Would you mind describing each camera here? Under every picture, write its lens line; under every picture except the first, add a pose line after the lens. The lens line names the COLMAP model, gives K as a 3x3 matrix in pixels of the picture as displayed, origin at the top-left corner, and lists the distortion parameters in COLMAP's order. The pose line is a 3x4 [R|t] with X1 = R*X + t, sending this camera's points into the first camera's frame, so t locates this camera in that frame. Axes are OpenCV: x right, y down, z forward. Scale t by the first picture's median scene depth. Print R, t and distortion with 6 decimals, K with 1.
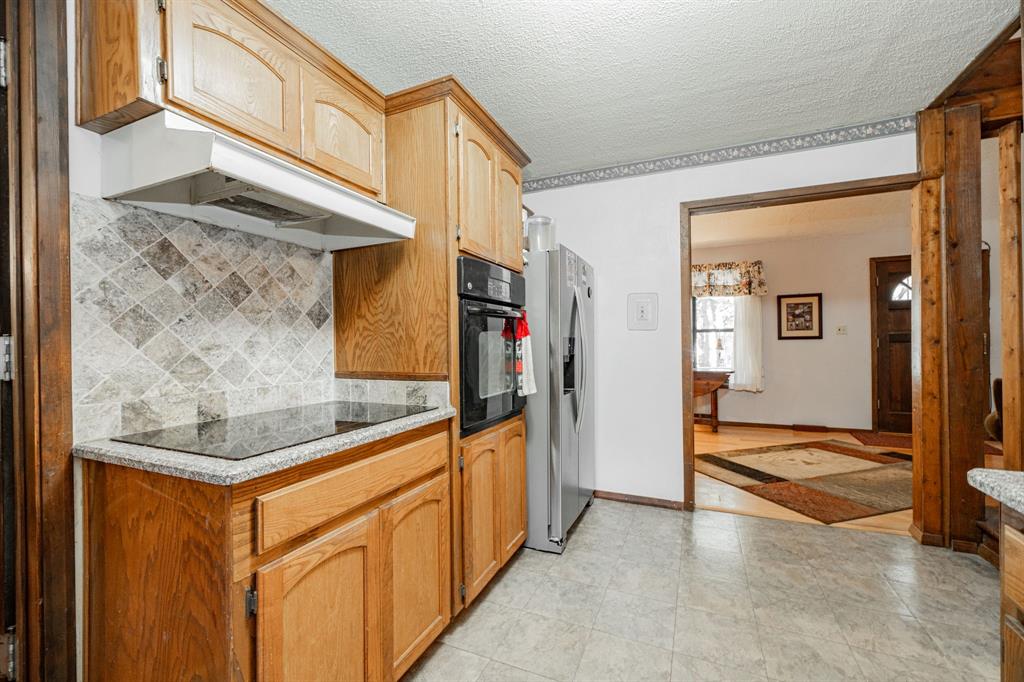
lens RADIAL K [[420.5, 0, 508.7], [0, 420.5, 342.6], [0, 0, 1]] dist [-0.000170, -0.000173]
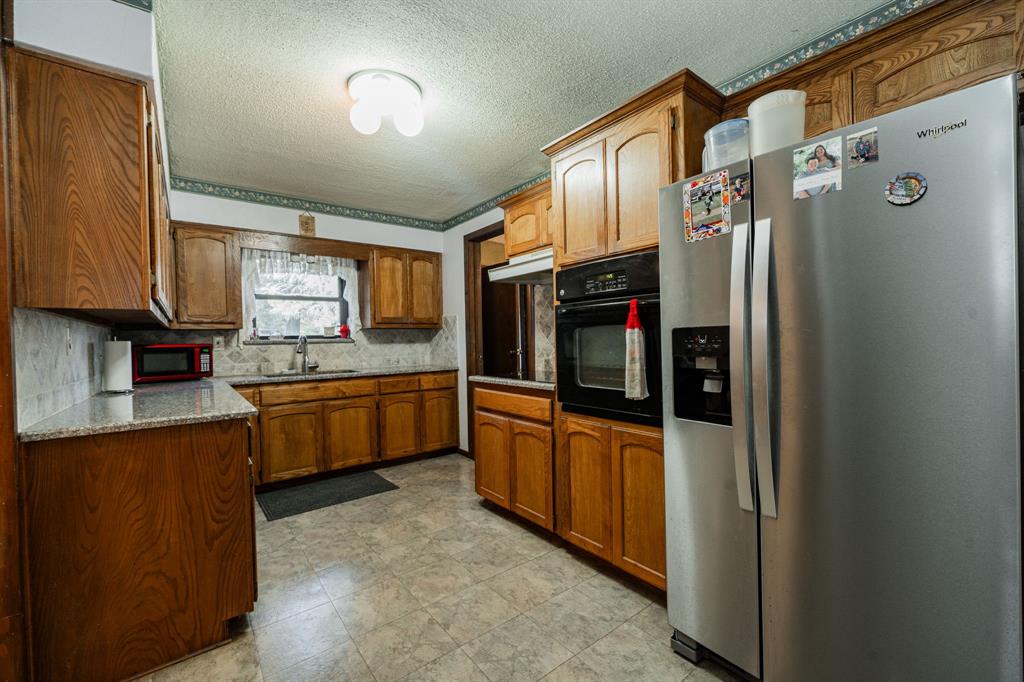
lens RADIAL K [[420.5, 0, 508.7], [0, 420.5, 342.6], [0, 0, 1]] dist [-0.000170, -0.000173]
pose [[-0.476501, 0.027223, -0.878752, 0.811579], [0.027009, 0.999502, 0.016318, -0.006694], [0.878759, -0.015959, -0.476999, 1.078323]]
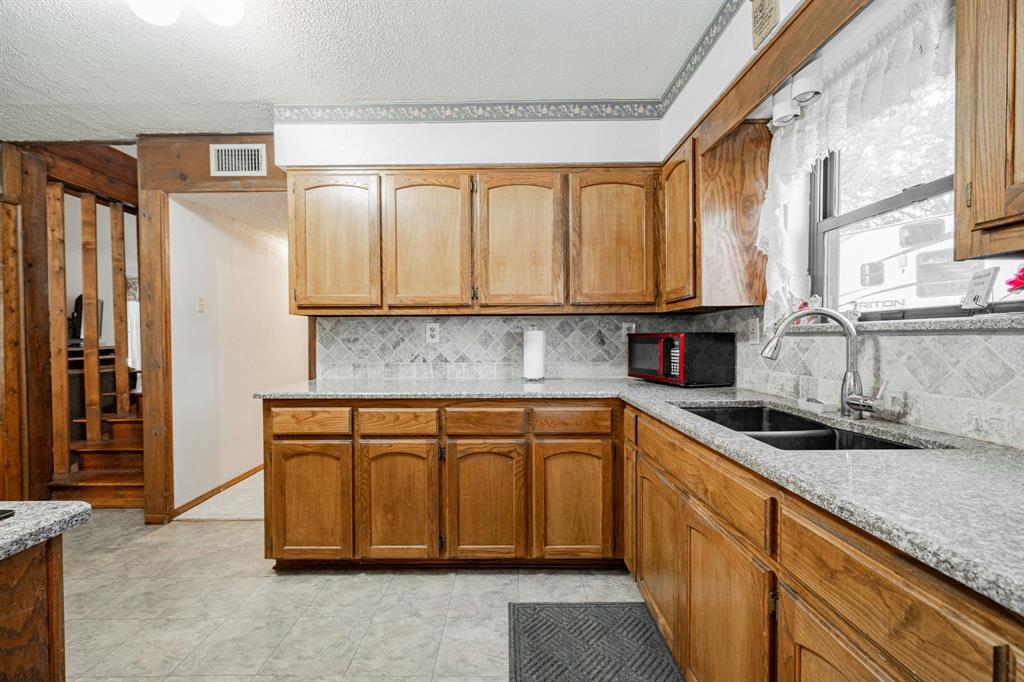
lens RADIAL K [[420.5, 0, 508.7], [0, 420.5, 342.6], [0, 0, 1]] dist [-0.000170, -0.000173]
pose [[-0.404384, 0.003588, 0.914582, -0.620227], [0.011506, 0.999933, 0.001165, 0.007855], [-0.914517, 0.010994, -0.404399, 0.221405]]
